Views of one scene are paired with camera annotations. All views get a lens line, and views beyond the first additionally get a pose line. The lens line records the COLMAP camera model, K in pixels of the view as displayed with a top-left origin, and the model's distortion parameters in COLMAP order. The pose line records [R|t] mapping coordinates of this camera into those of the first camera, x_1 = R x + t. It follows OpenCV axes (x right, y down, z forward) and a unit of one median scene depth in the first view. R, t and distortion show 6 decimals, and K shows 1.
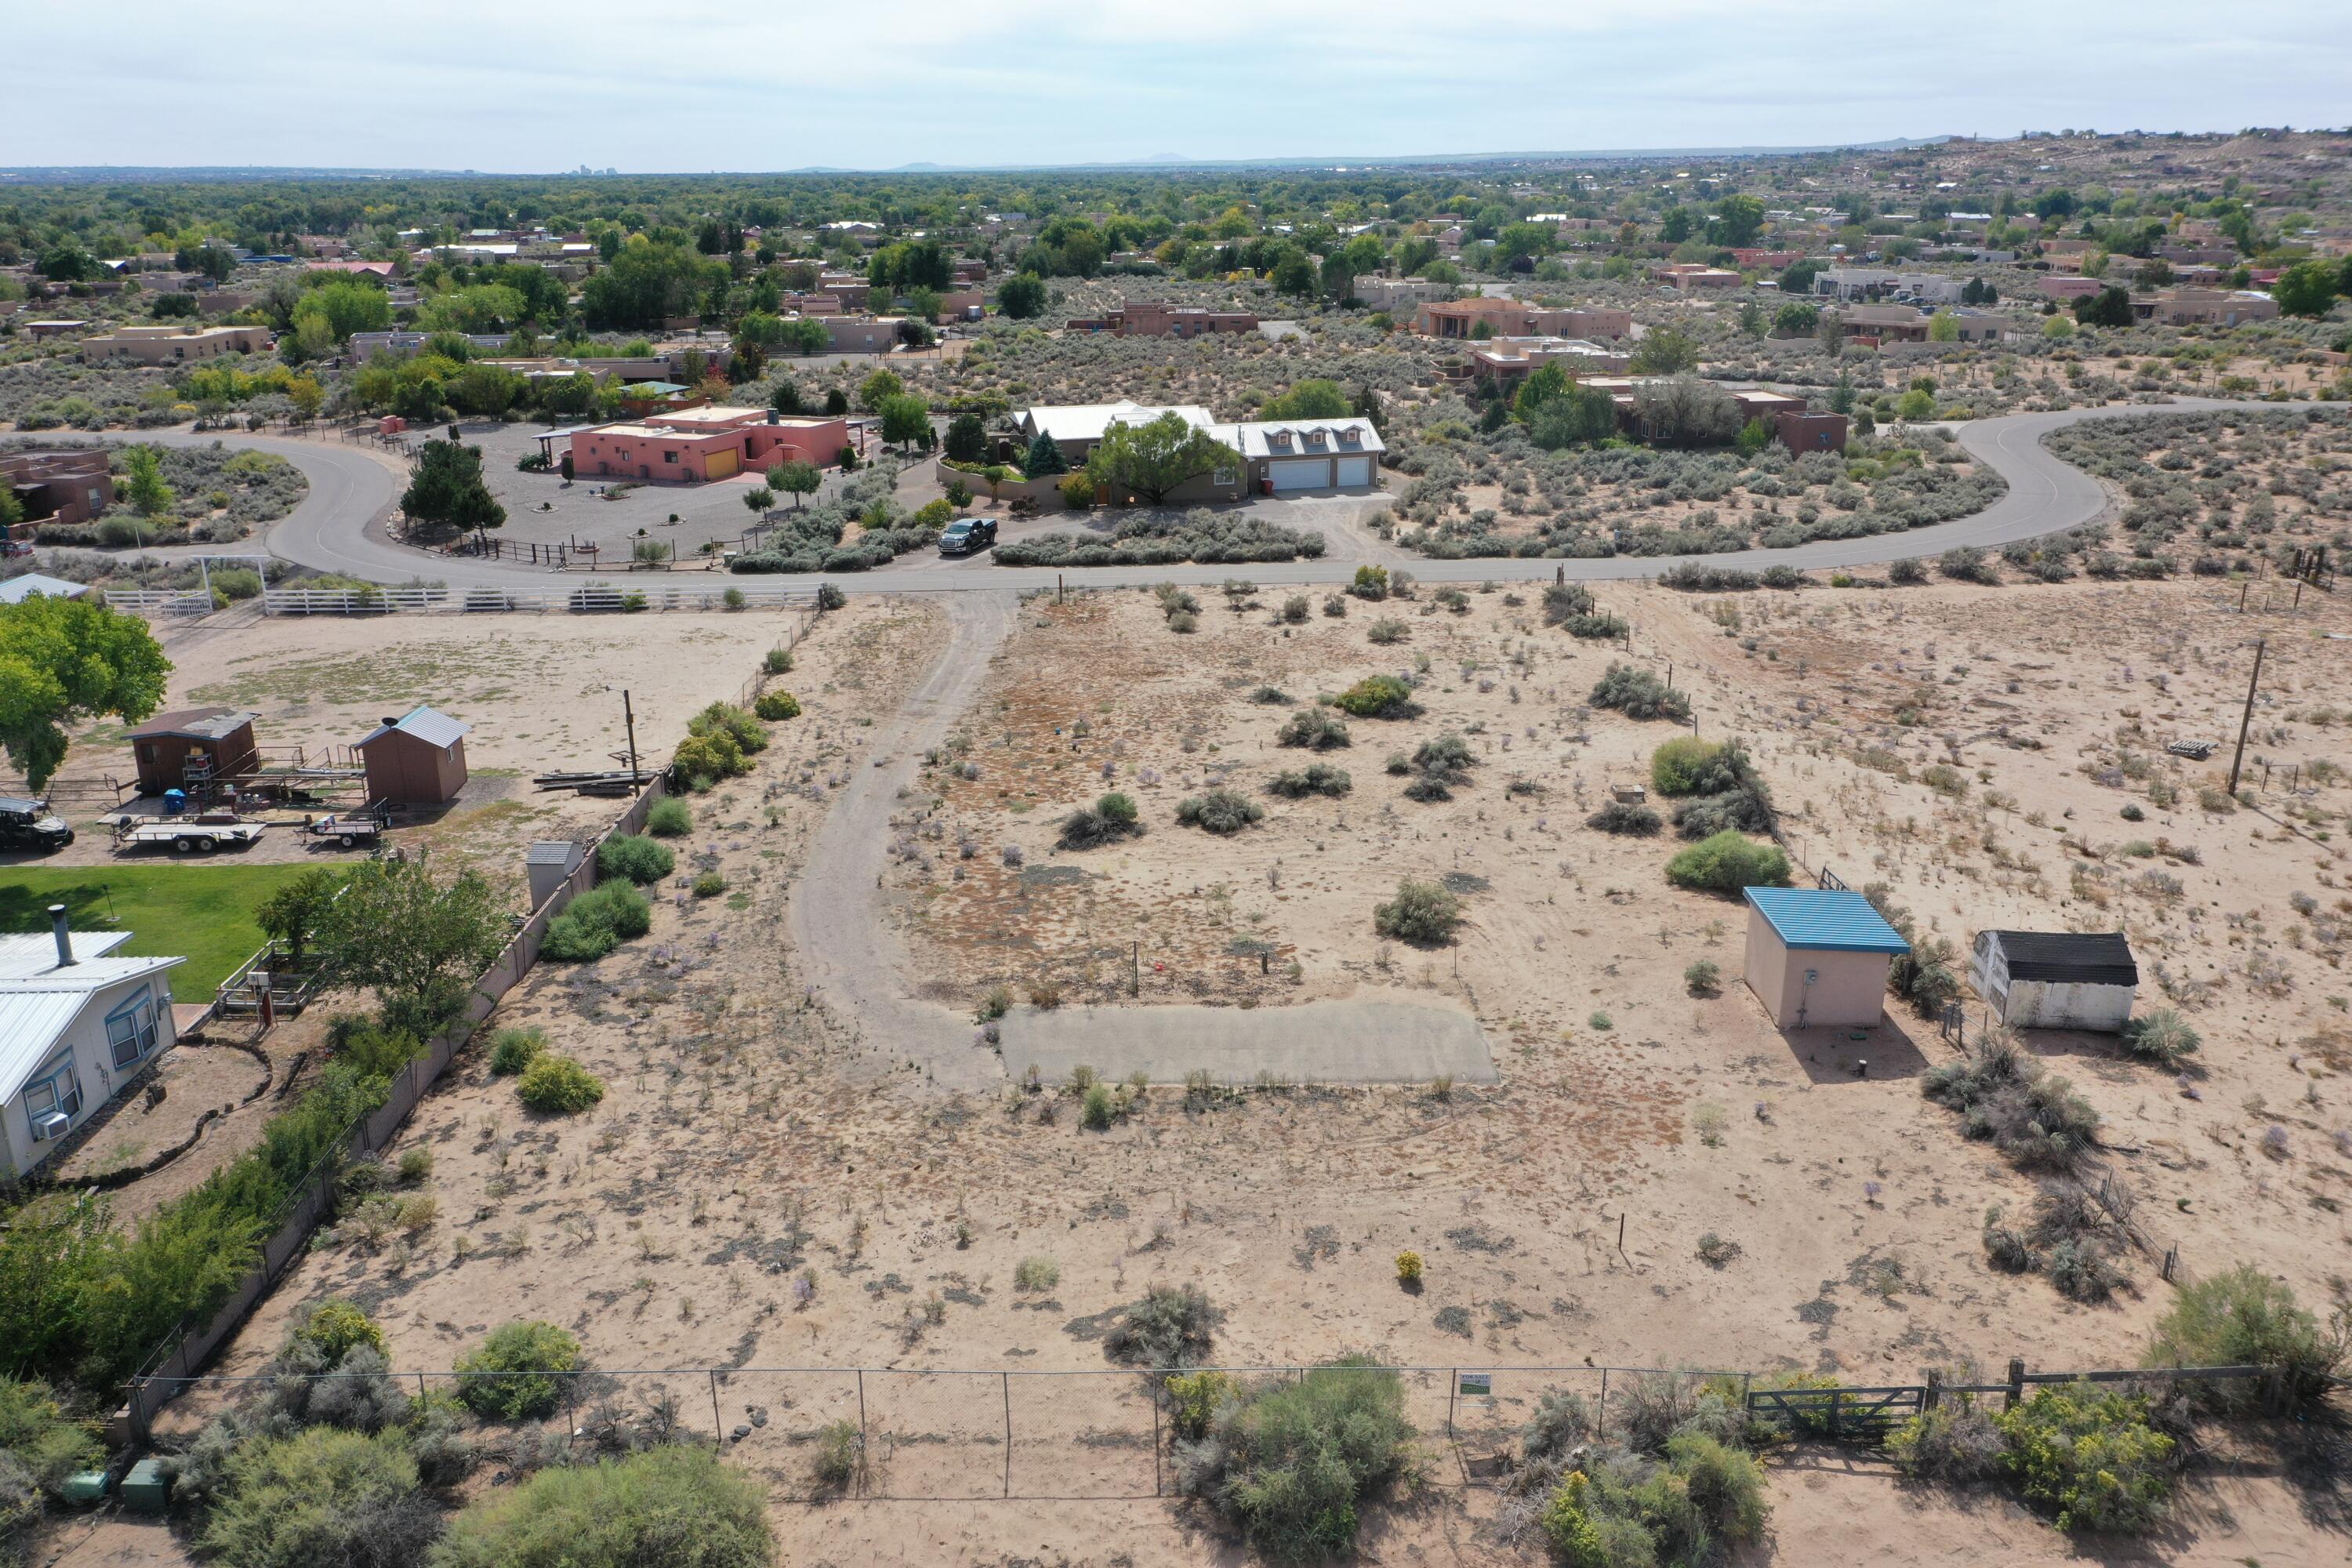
lens RADIAL K [[1851.2, 0, 1176.0], [0, 1851.2, 784.0], [0, 0, 1]] dist [0.002958, 0.002072]
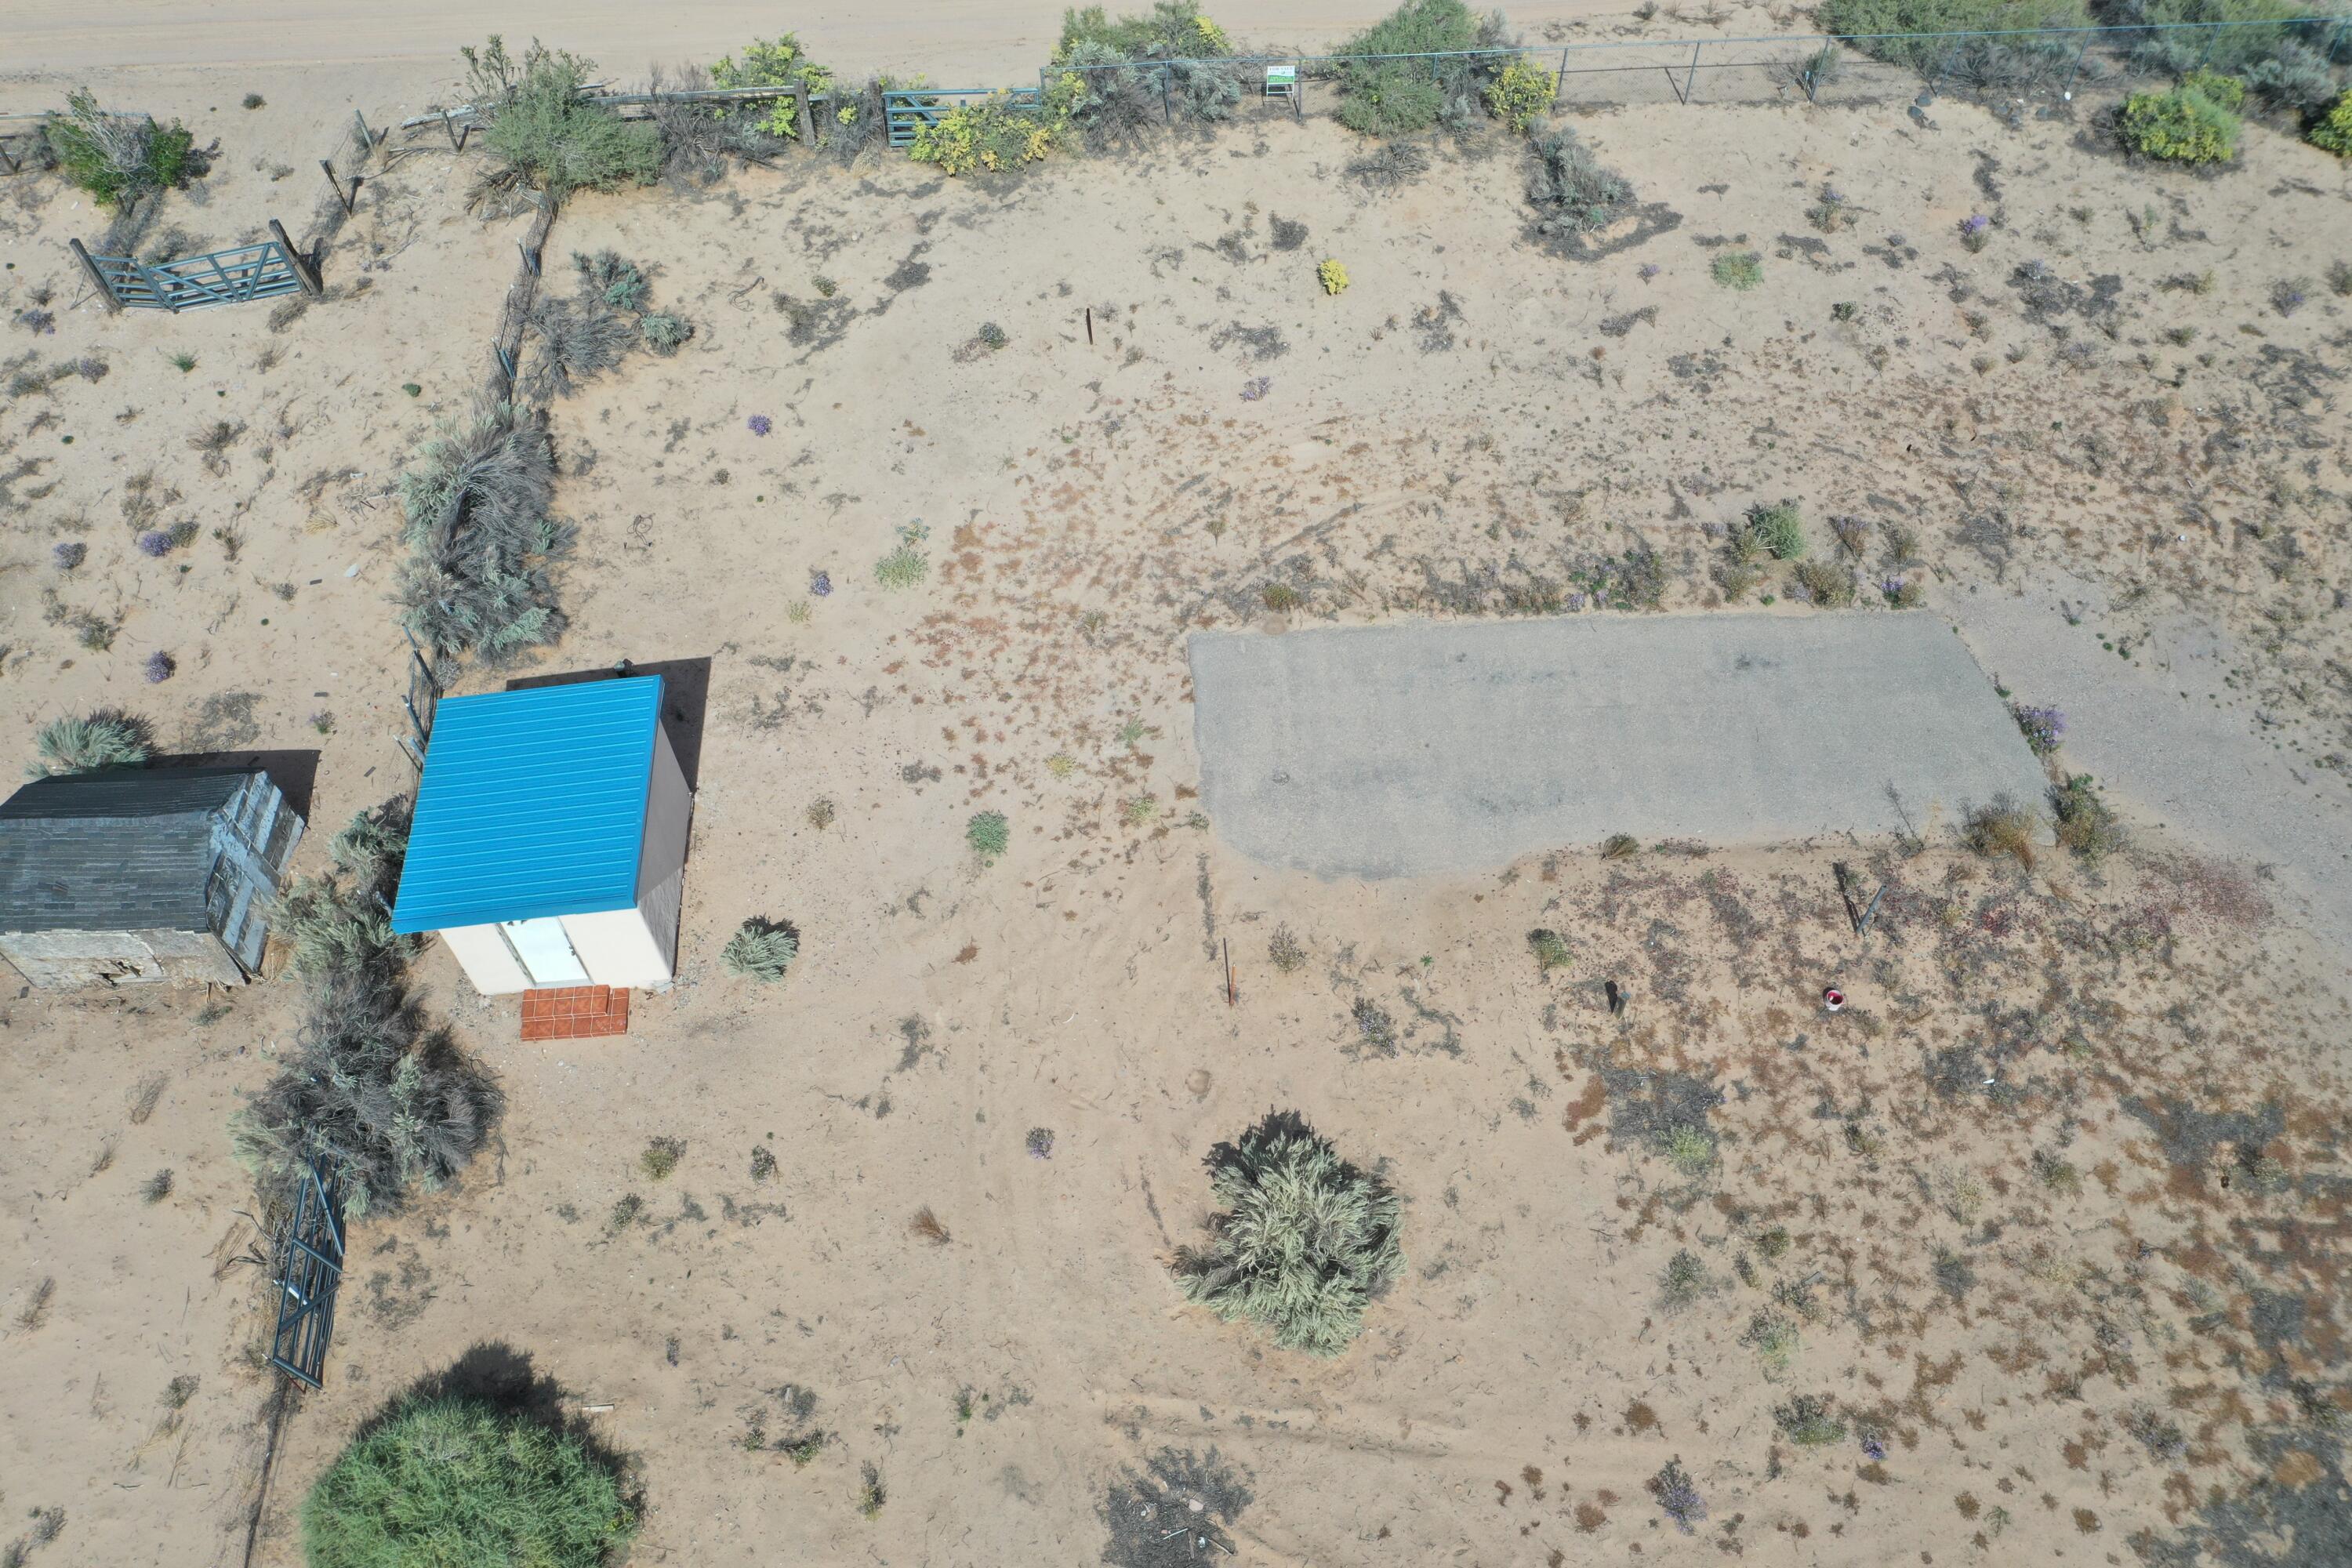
lens RADIAL K [[1851.2, 0, 1176.0], [0, 1851.2, 784.0], [0, 0, 1]] dist [0.002958, 0.002072]
pose [[-0.997879, 0.063127, -0.015890, 0.234865], [0.003308, 0.292962, 0.956118, -0.541972], [0.065012, 0.954038, -0.292550, 1.507024]]
